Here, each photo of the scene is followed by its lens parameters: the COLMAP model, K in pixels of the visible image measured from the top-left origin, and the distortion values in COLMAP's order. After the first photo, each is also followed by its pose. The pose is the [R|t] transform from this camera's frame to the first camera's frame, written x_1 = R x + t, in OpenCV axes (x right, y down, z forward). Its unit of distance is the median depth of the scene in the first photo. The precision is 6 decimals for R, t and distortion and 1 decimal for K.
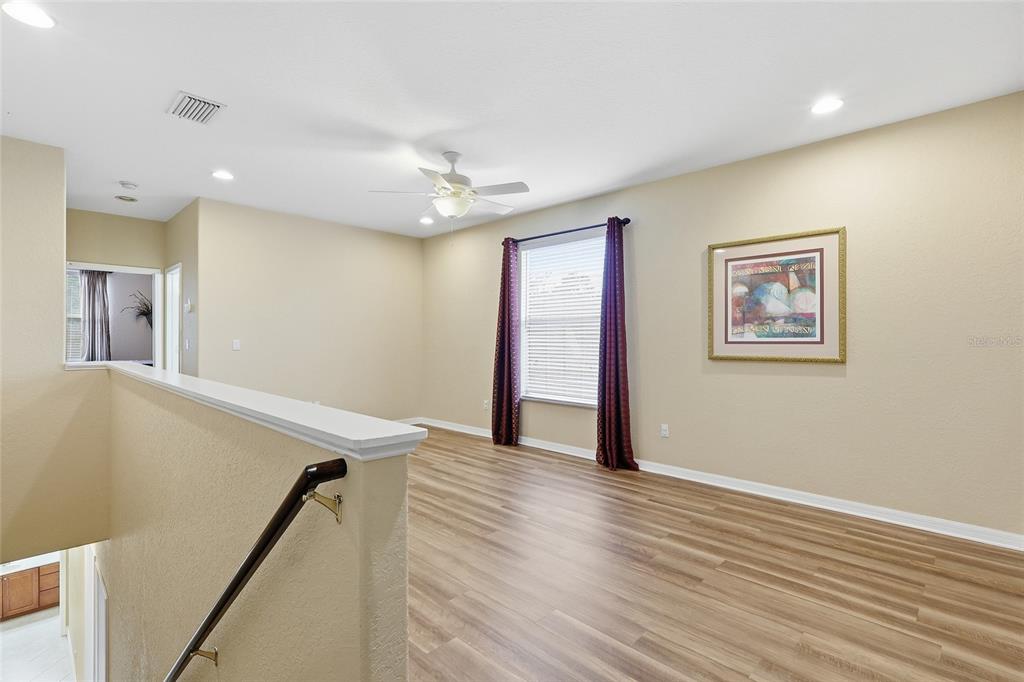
lens RADIAL K [[480.2, 0, 517.5], [0, 480.2, 350.0], [0, 0, 1]] dist [-0.002151, -0.000102]
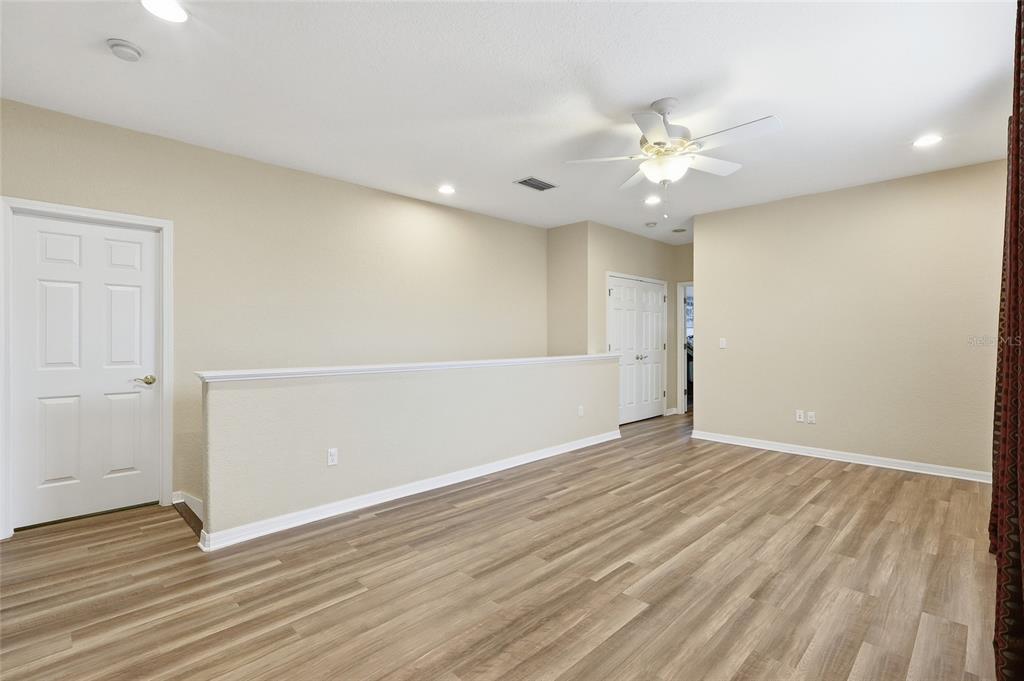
lens RADIAL K [[480.2, 0, 517.5], [0, 480.2, 349.5], [0, 0, 1]] dist [-0.002151, -0.000102]
pose [[-0.027615, 0.020628, -0.999406, 0.702051], [-0.018477, 0.999606, 0.021143, -0.015139], [0.999448, 0.019050, -0.027223, 0.837925]]
